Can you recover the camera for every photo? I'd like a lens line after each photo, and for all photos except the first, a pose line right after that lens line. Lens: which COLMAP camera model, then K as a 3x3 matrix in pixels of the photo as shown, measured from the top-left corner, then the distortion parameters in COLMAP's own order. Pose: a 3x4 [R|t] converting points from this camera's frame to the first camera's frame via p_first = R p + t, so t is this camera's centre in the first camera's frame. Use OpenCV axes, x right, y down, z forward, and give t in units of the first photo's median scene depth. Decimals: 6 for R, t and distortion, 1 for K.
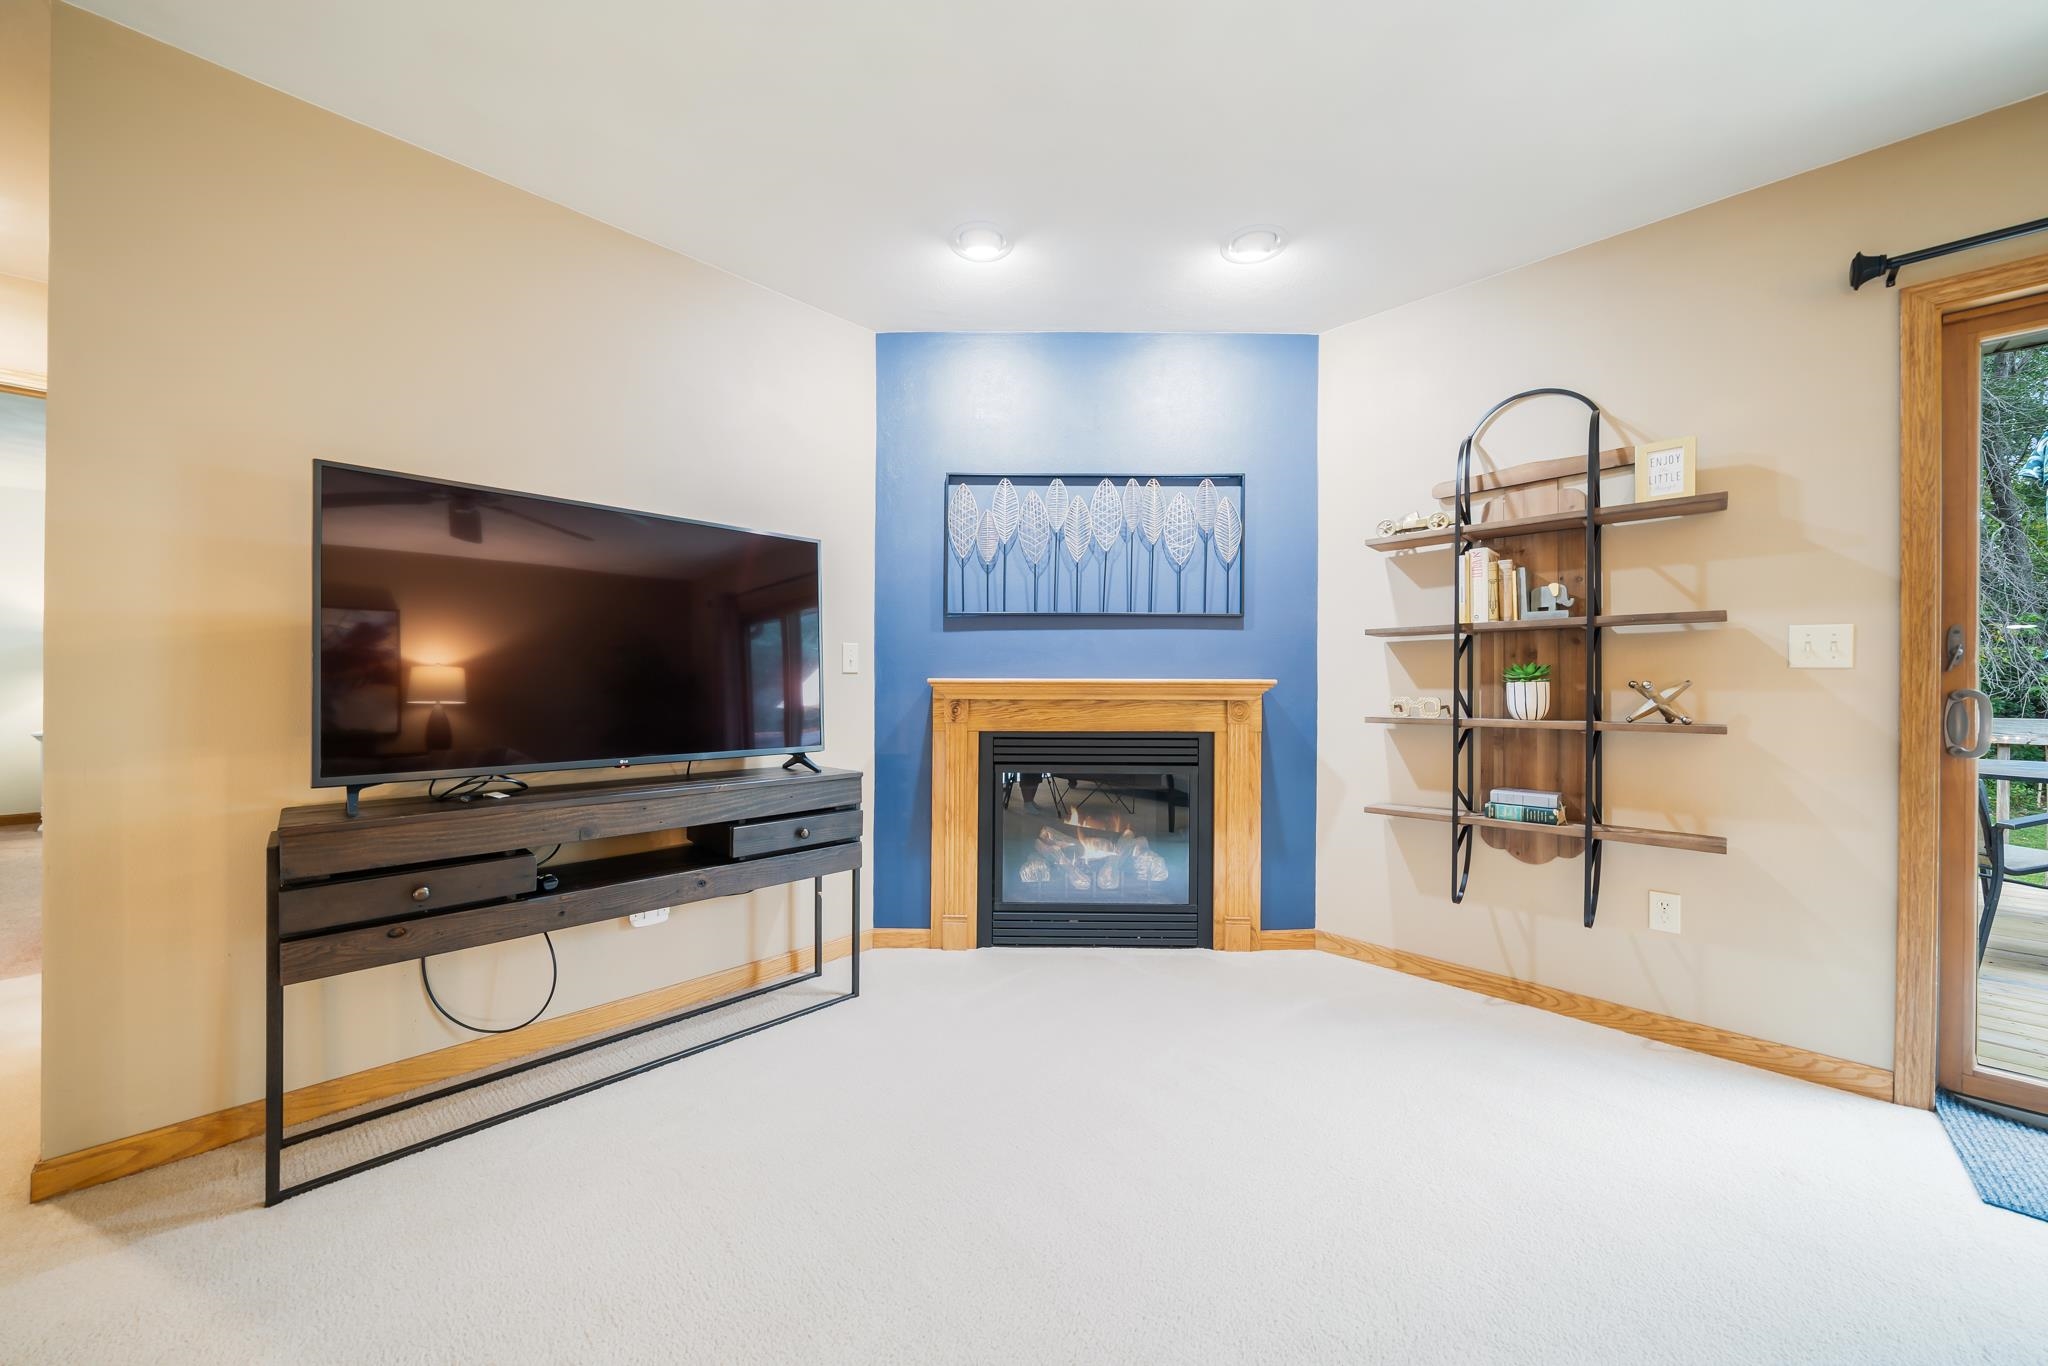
lens RADIAL K [[718.5, 0, 1013.2], [0, 718.5, 683.5], [0, 0, 1]] dist [-0.006078, 0.000228]
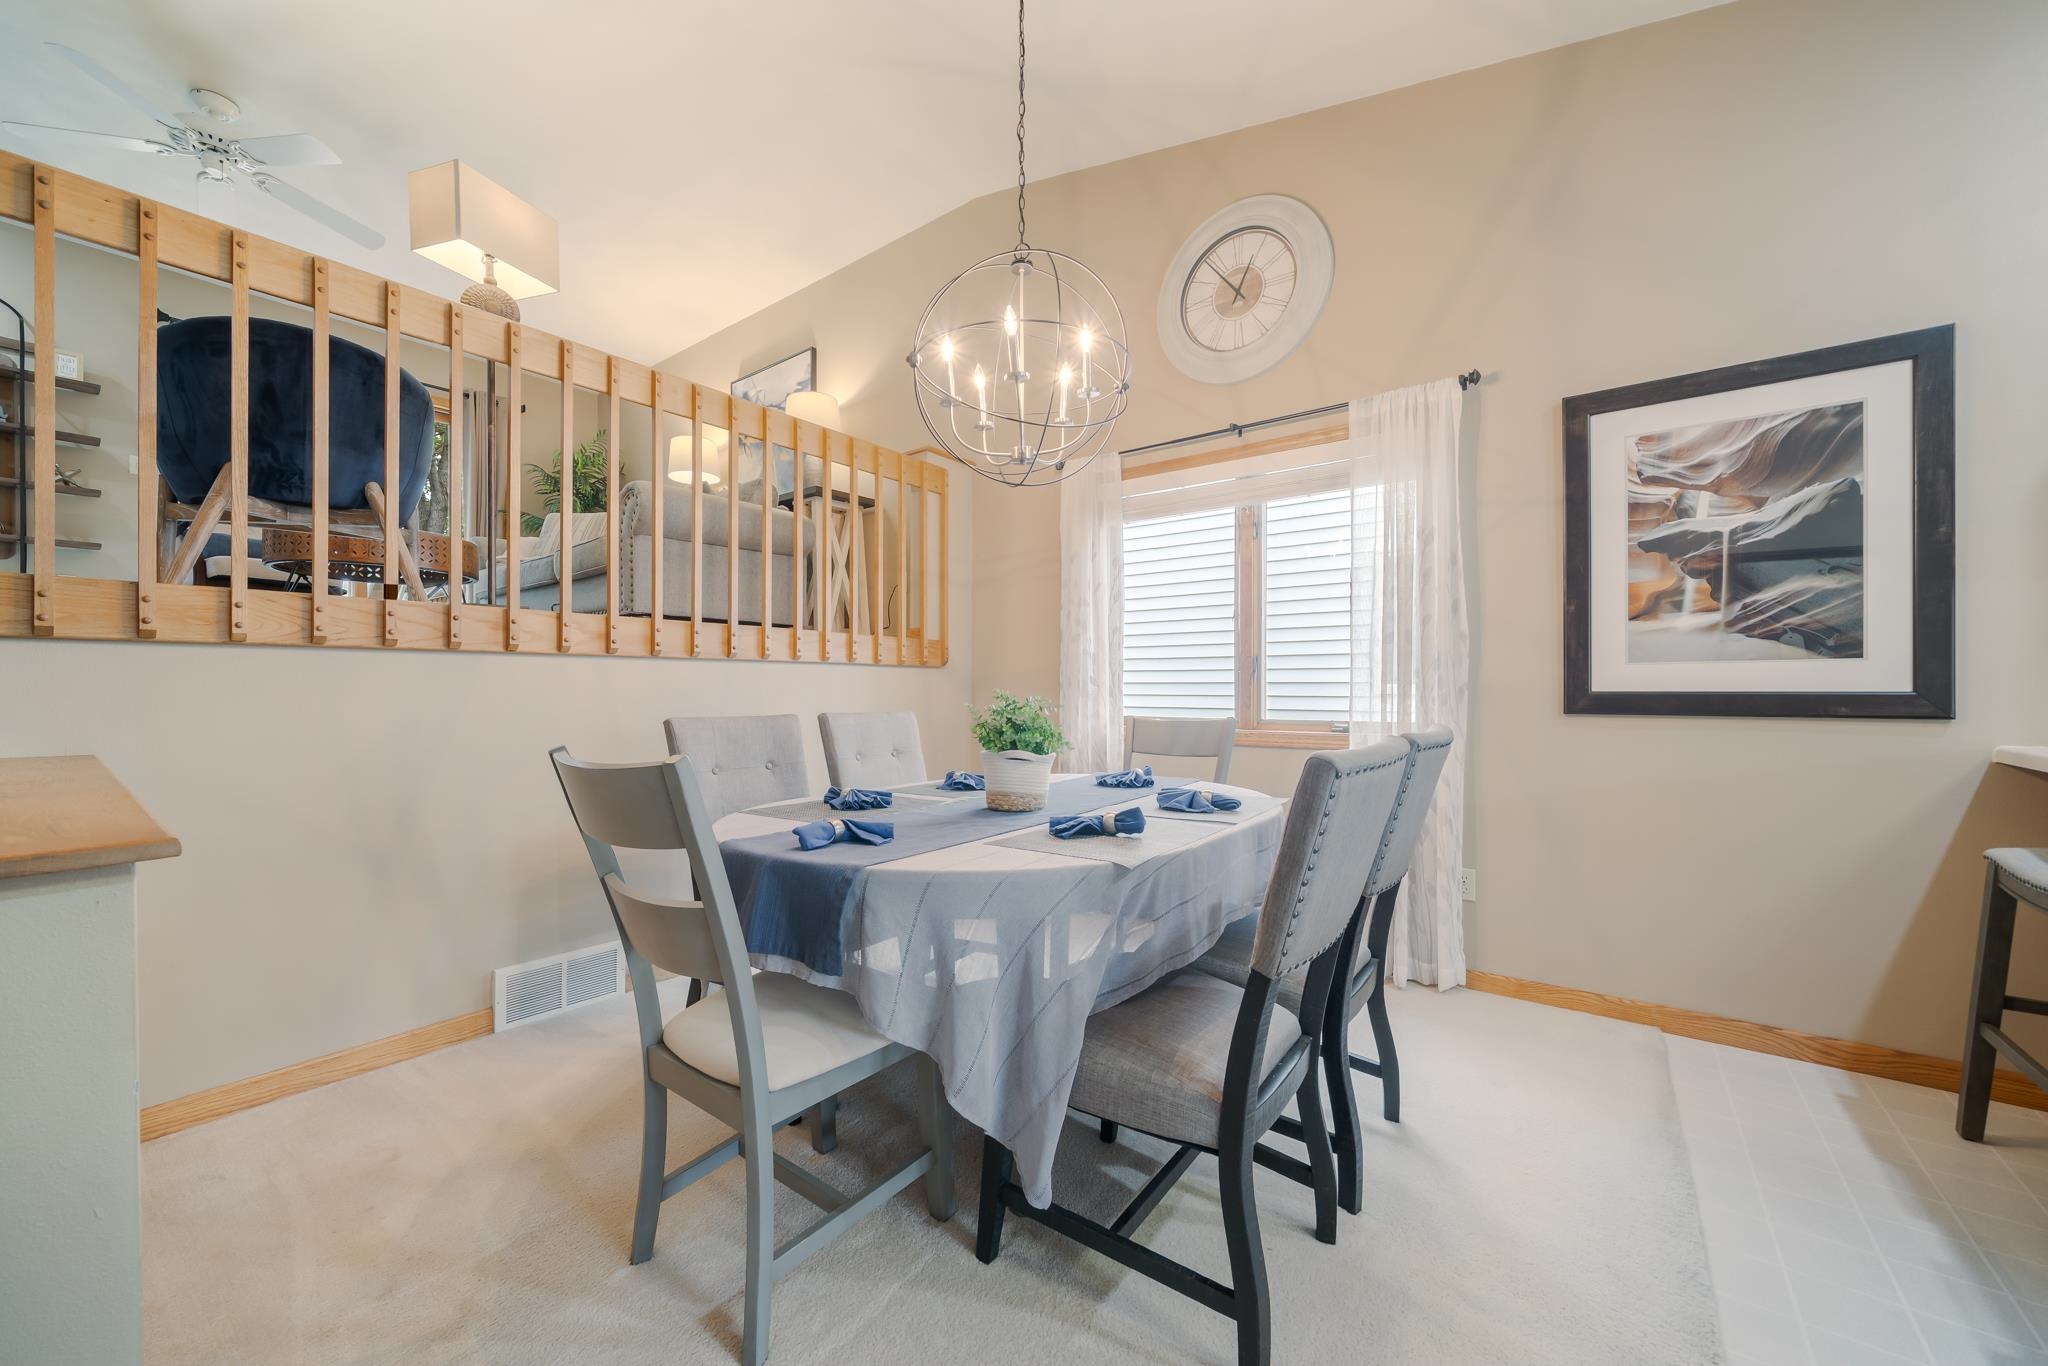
lens RADIAL K [[763.6, 0, 1003.0], [0, 763.6, 691.3], [0, 0, 1]] dist [-0.005237, 0.000862]
pose [[-0.118610, -0.008196, 0.992907, -1.145181], [-0.001576, 0.999966, 0.008066, 0.449449], [-0.992940, -0.000608, -0.118619, -1.025936]]
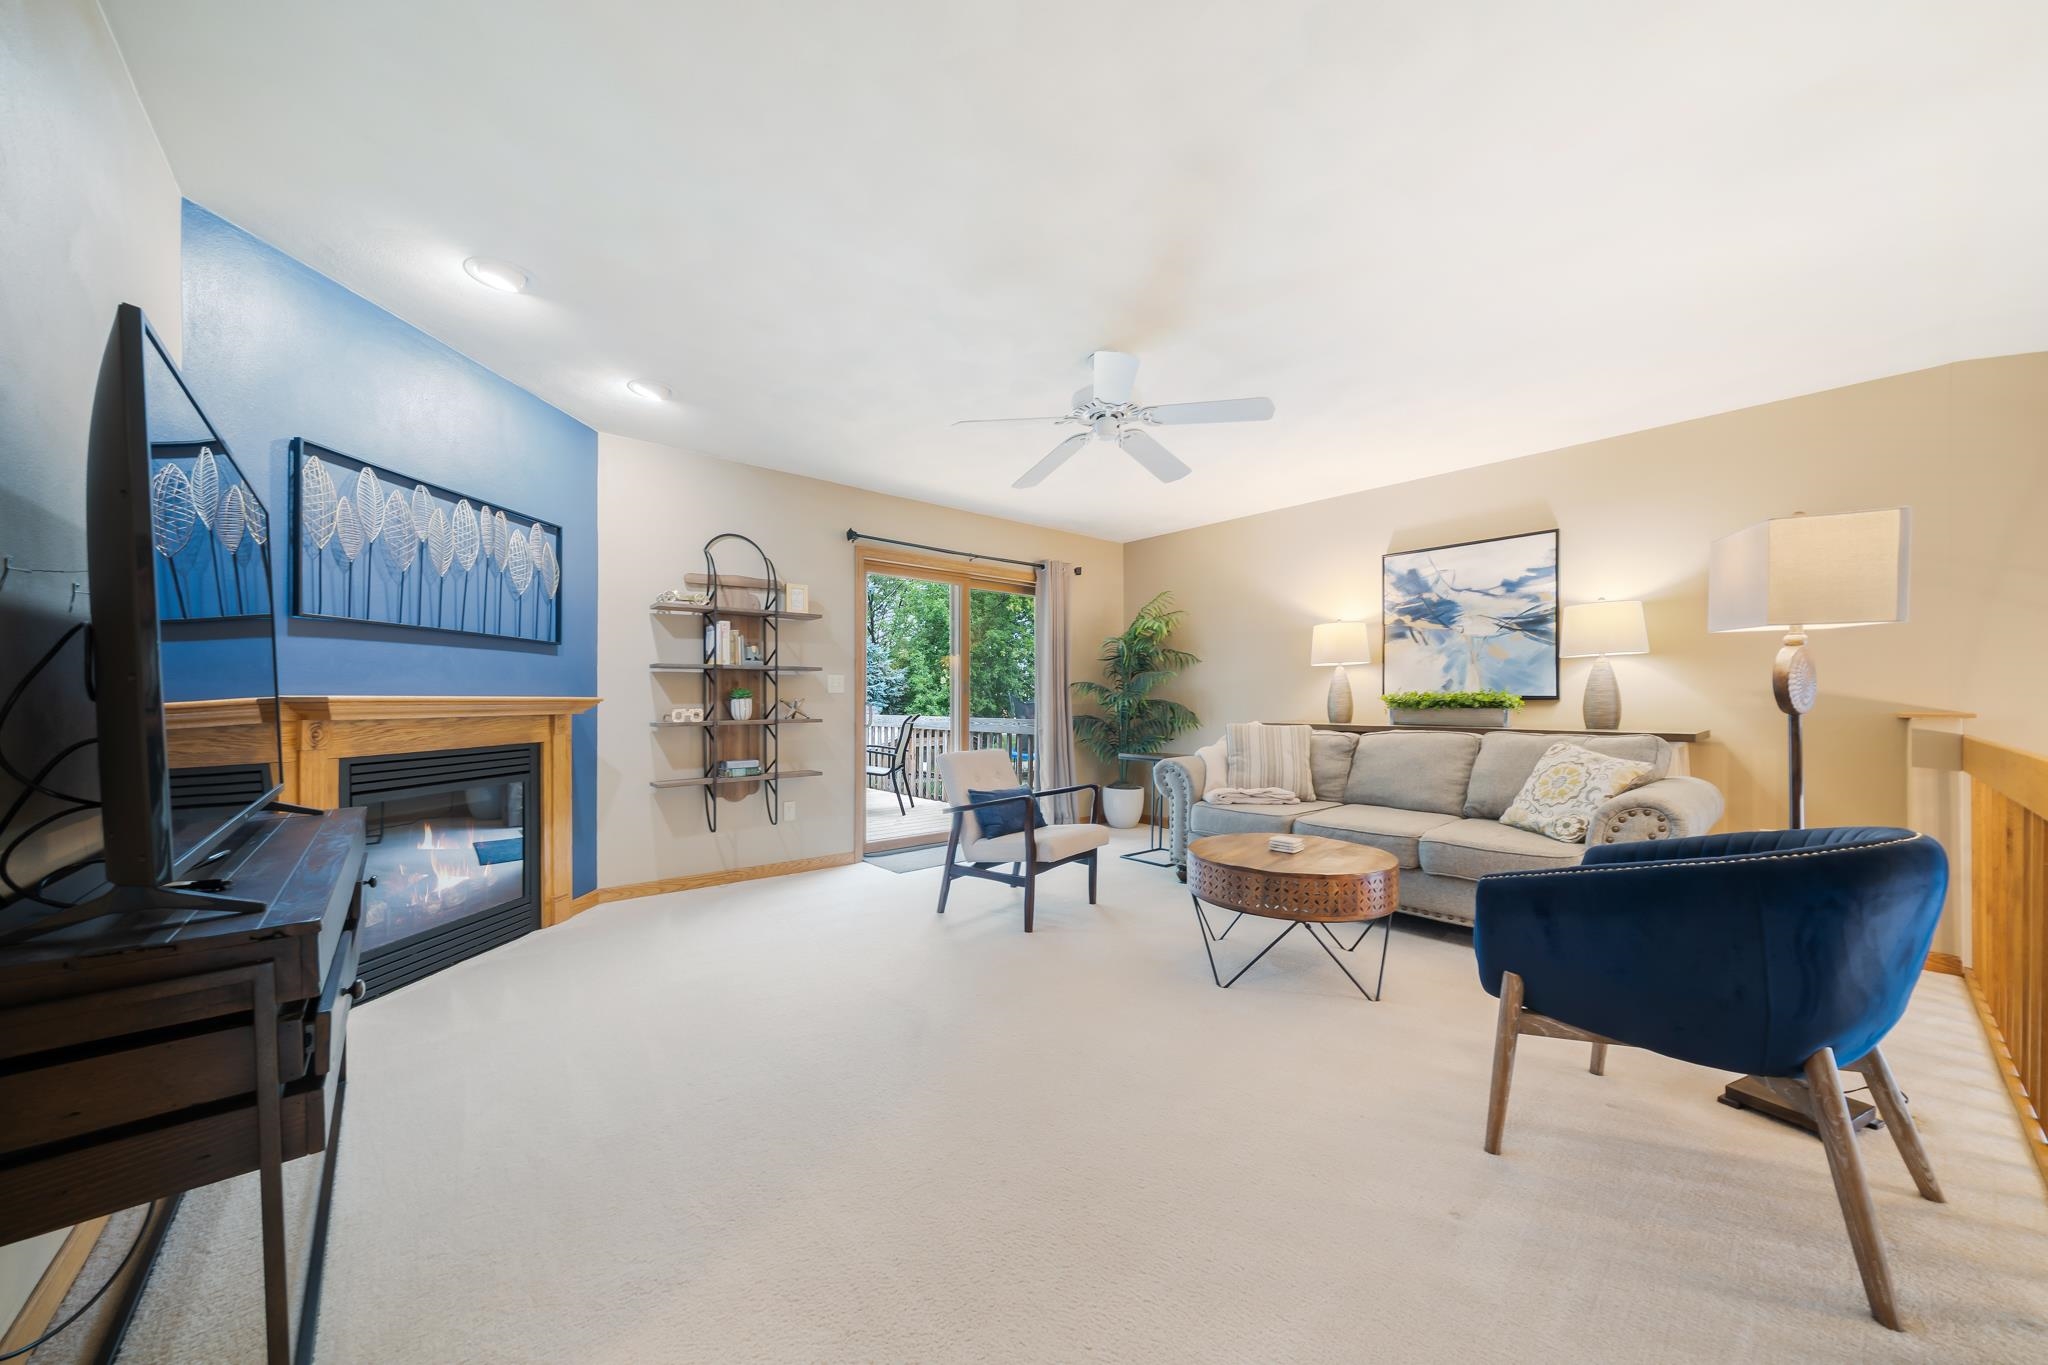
lens RADIAL K [[718.5, 0, 1004.2], [0, 718.5, 699.0], [0, 0, 1]] dist [-0.006078, 0.000228]
pose [[0.090179, -0.001806, 0.995924, -0.811298], [0.000469, 0.999998, 0.001771, -0.004169], [-0.995925, 0.000307, 0.090179, 0.149634]]
